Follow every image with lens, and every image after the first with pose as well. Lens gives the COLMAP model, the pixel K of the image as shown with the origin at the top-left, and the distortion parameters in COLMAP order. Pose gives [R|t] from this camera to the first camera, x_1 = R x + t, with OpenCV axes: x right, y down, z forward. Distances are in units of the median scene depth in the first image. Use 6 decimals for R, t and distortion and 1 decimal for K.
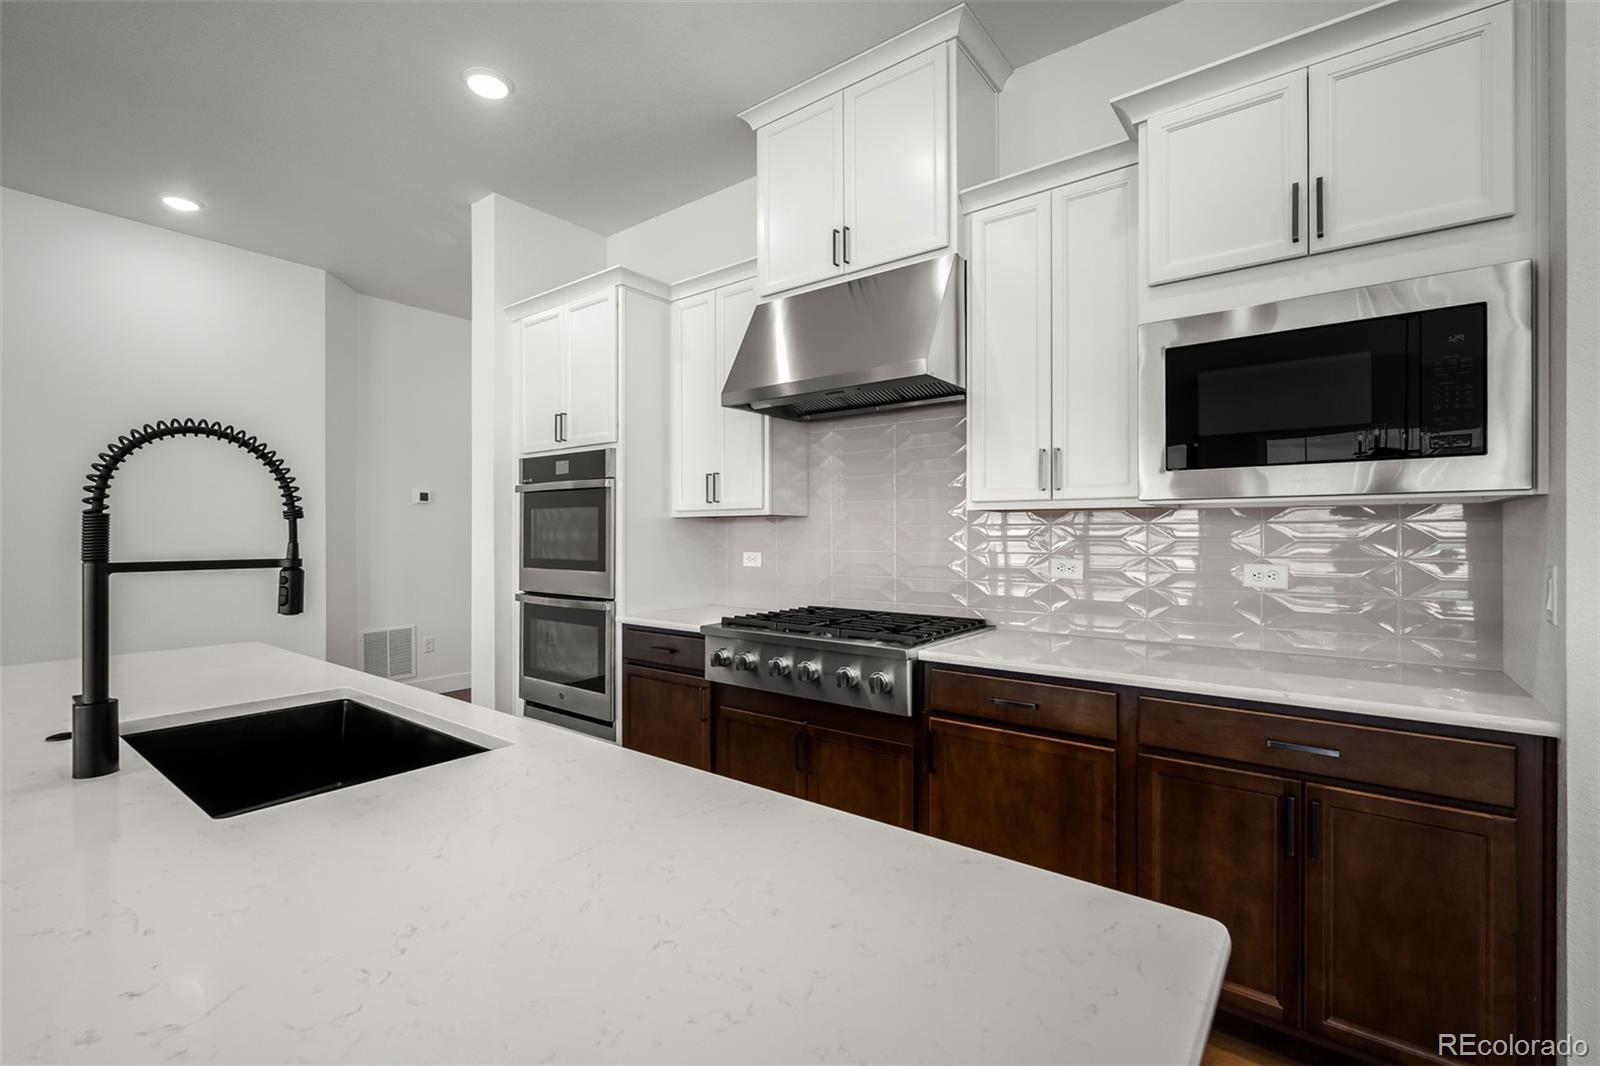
lens RADIAL K [[710.8, 0, 800.0], [0, 710.8, 533.0], [0, 0, 1]] dist [-0.001881, -0.000308]
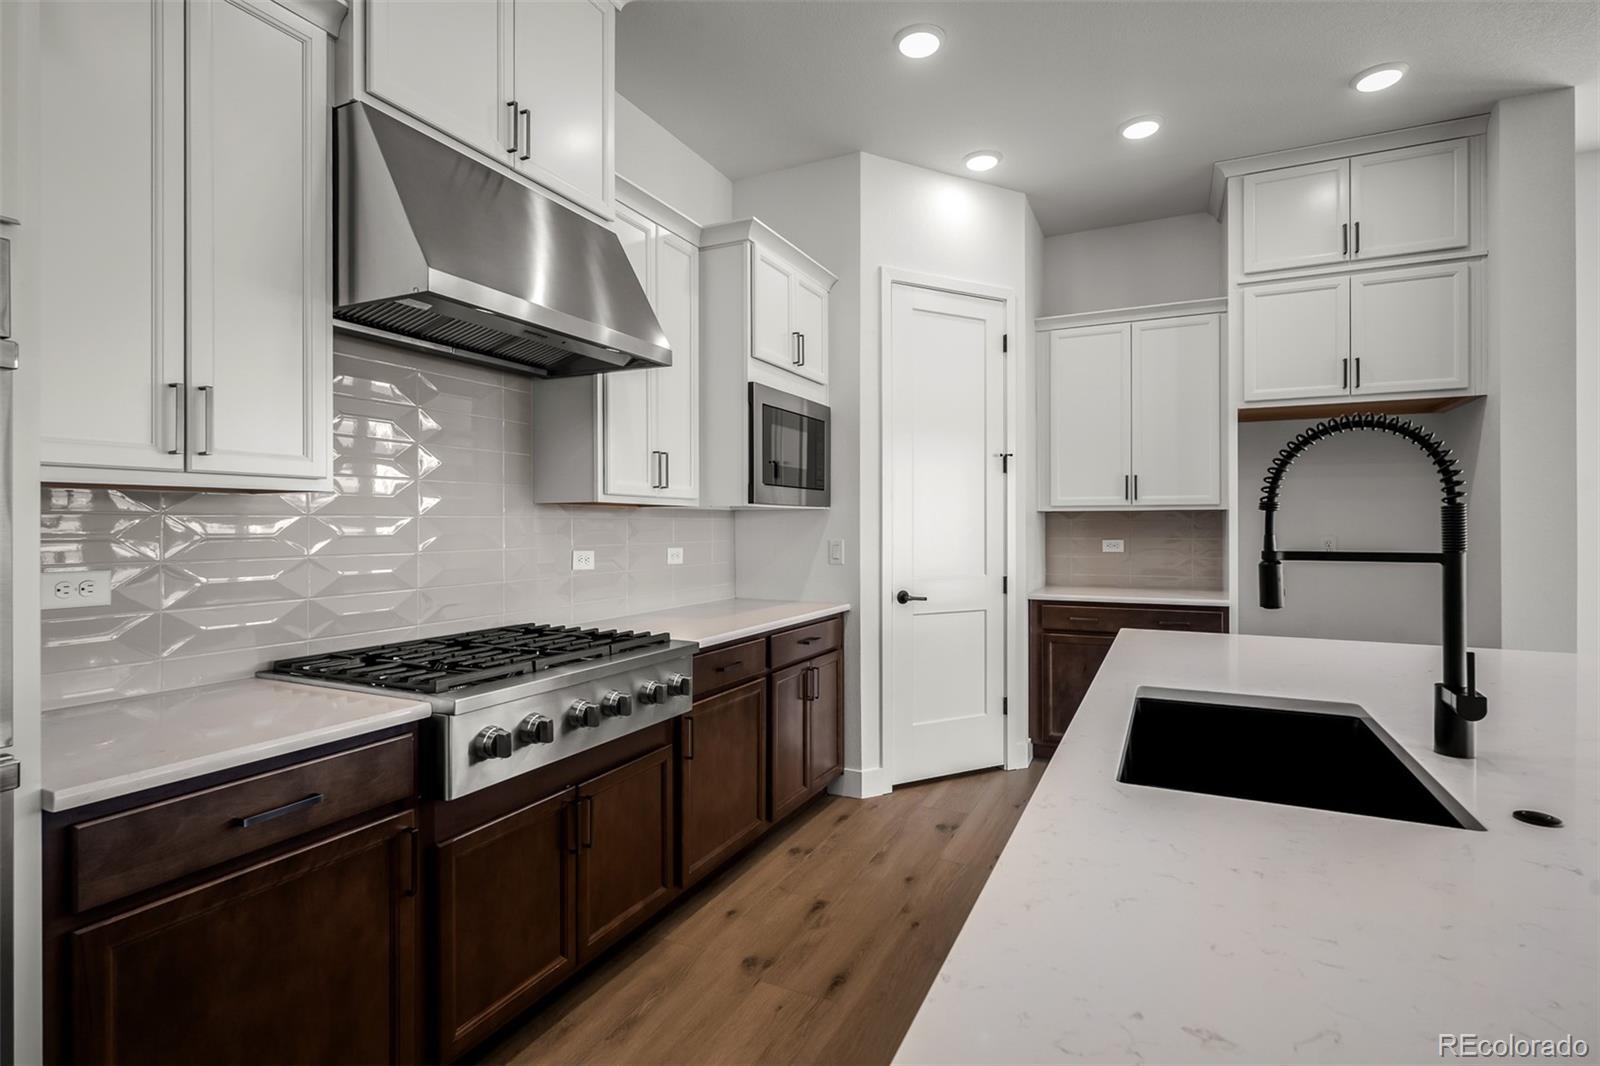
lens RADIAL K [[777.7, 0, 796.9], [0, 777.7, 528.0], [0, 0, 1]] dist [-0.005674, 0.000633]
pose [[-0.205795, -0.001189, 0.978594, -0.758394], [0.001798, 0.999997, 0.001593, 0.001075], [-0.978593, 0.002087, -0.205793, 0.872026]]
